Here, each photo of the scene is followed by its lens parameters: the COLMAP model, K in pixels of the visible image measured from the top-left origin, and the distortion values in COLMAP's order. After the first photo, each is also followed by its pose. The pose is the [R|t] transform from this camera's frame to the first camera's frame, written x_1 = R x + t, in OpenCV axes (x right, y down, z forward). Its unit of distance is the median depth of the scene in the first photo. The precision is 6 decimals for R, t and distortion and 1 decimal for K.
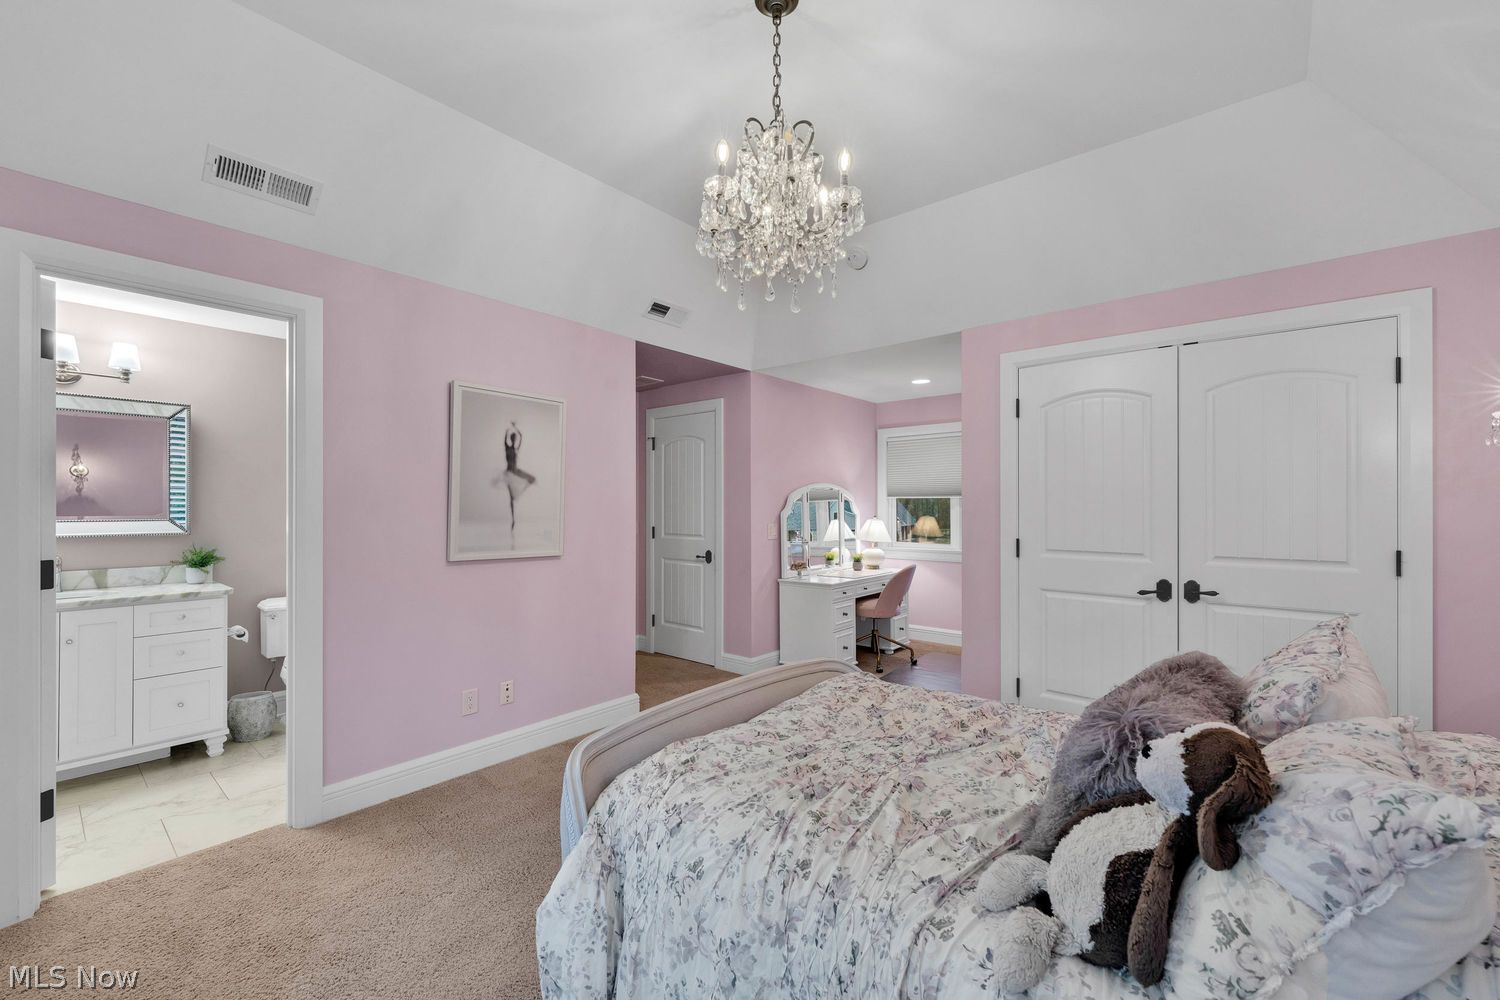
lens RADIAL K [[613.5, 0, 716.9], [0, 613.5, 504.6], [0, 0, 1]] dist [0.003382, -0.000142]
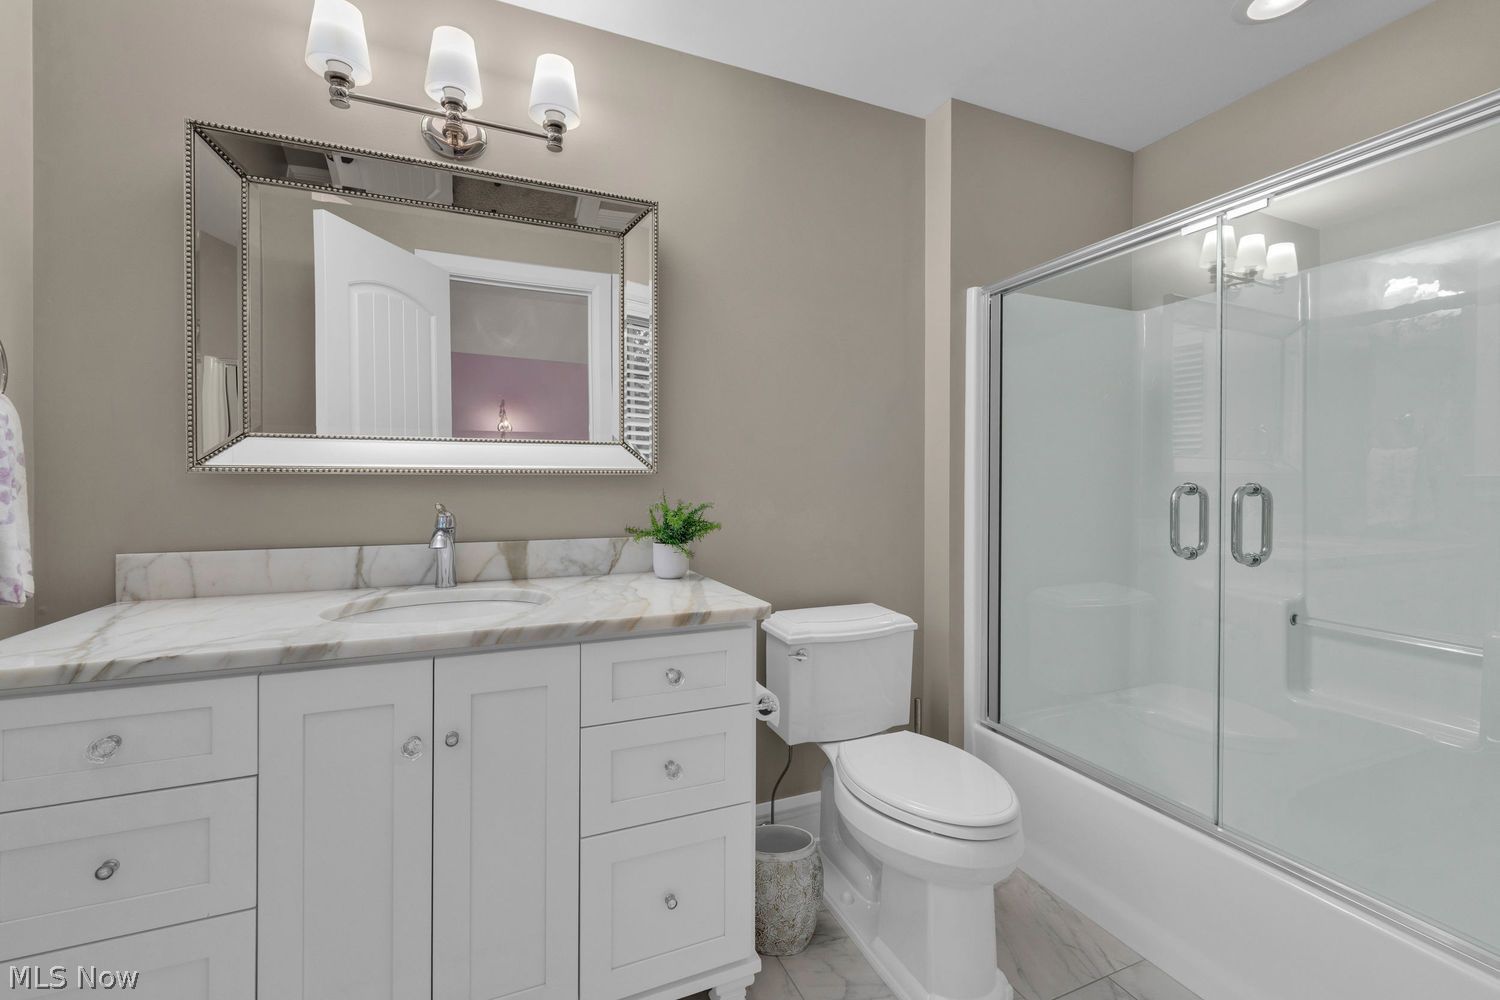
lens RADIAL K [[613.5, 0, 749.6], [0, 613.5, 491.2], [0, 0, 1]] dist [0.003382, -0.000142]
pose [[0.907967, 0.011272, -0.418890, -0.619927], [-0.004450, 0.999841, 0.017260, 0.056155], [0.419018, -0.013807, 0.907873, 0.624770]]
